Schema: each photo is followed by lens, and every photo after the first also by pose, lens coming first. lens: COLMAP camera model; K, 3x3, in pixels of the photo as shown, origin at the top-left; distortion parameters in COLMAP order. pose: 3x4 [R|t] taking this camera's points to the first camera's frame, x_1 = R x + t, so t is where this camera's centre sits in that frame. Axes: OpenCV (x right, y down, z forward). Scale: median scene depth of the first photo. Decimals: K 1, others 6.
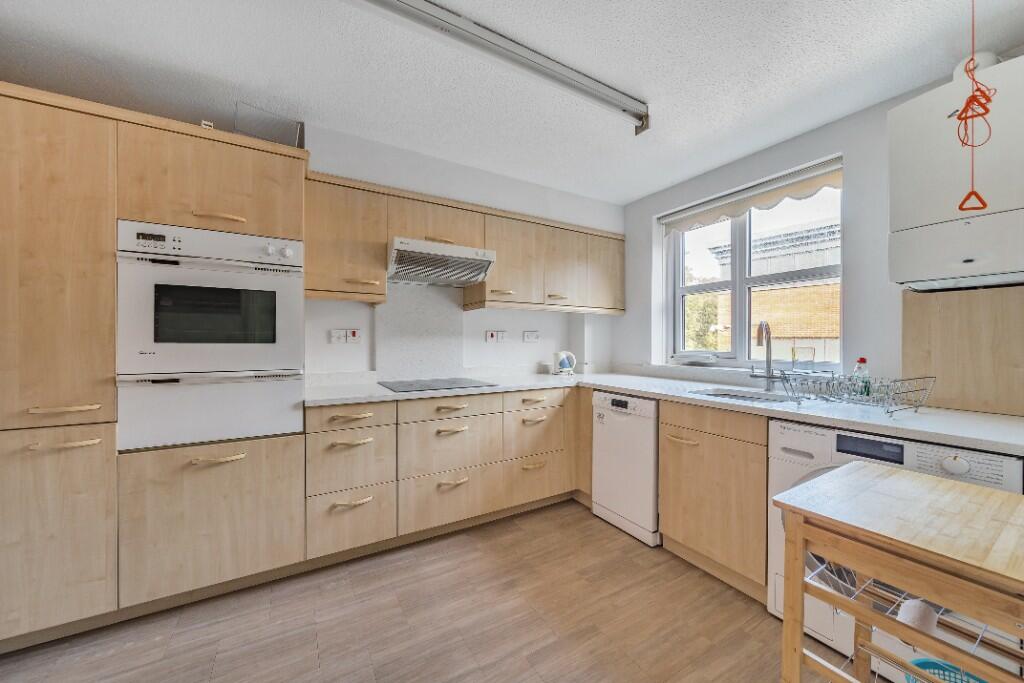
lens RADIAL K [[349.3, 0, 516.8], [0, 349.3, 341.5], [0, 0, 1]] dist [-0.012143, 0.000215]
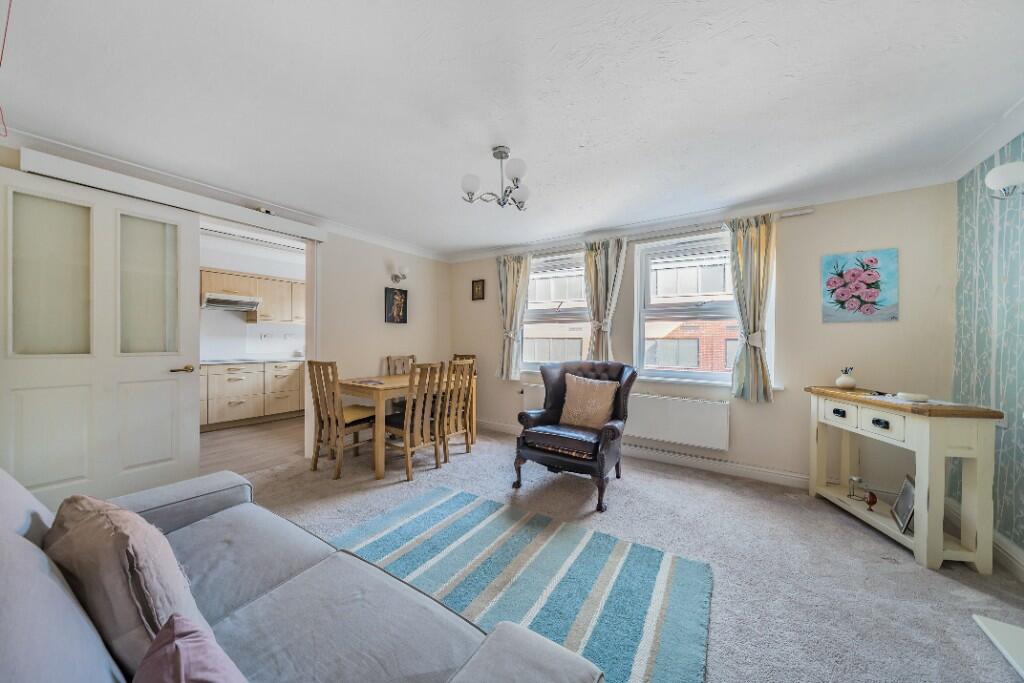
lens RADIAL K [[349.3, 0, 489.4], [0, 349.3, 342.9], [0, 0, 1]] dist [-0.012143, 0.000215]
pose [[0.921435, 0.002034, 0.388528, 0.446598], [-0.004831, 0.999969, 0.006222, 0.001307], [-0.388503, -0.007610, 0.921416, -1.694594]]
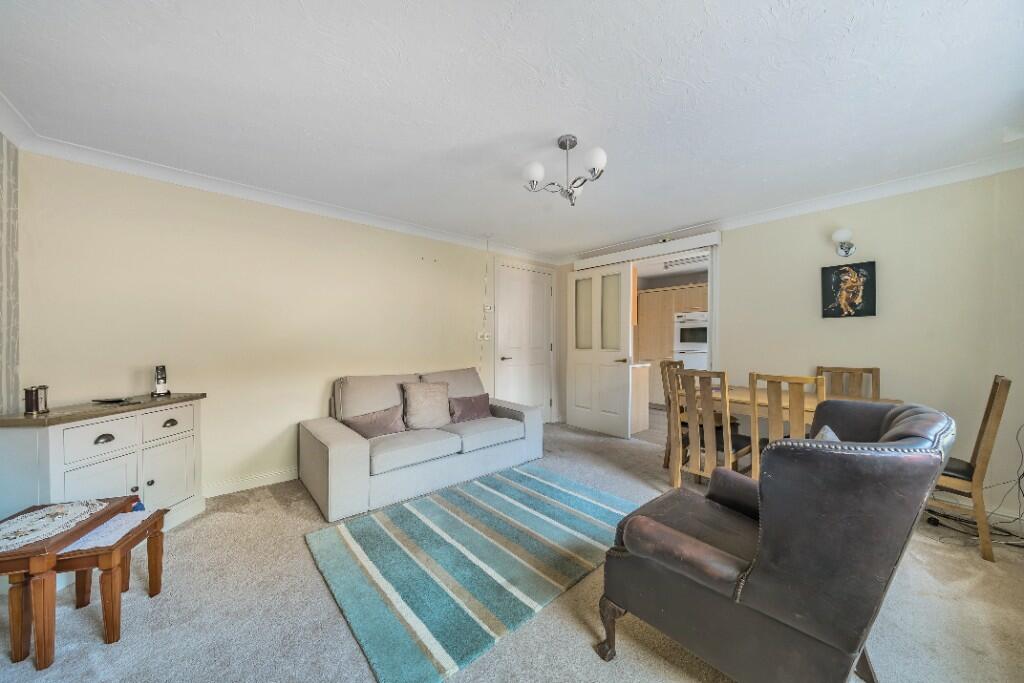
lens RADIAL K [[349.3, 0, 520.7], [0, 349.3, 339.6], [0, 0, 1]] dist [-0.012143, 0.000215]
pose [[0.160109, -0.003198, -0.987094, 1.831418], [-0.005333, 0.999977, -0.004105, -0.002170], [0.987085, 0.005922, 0.160088, -1.029045]]
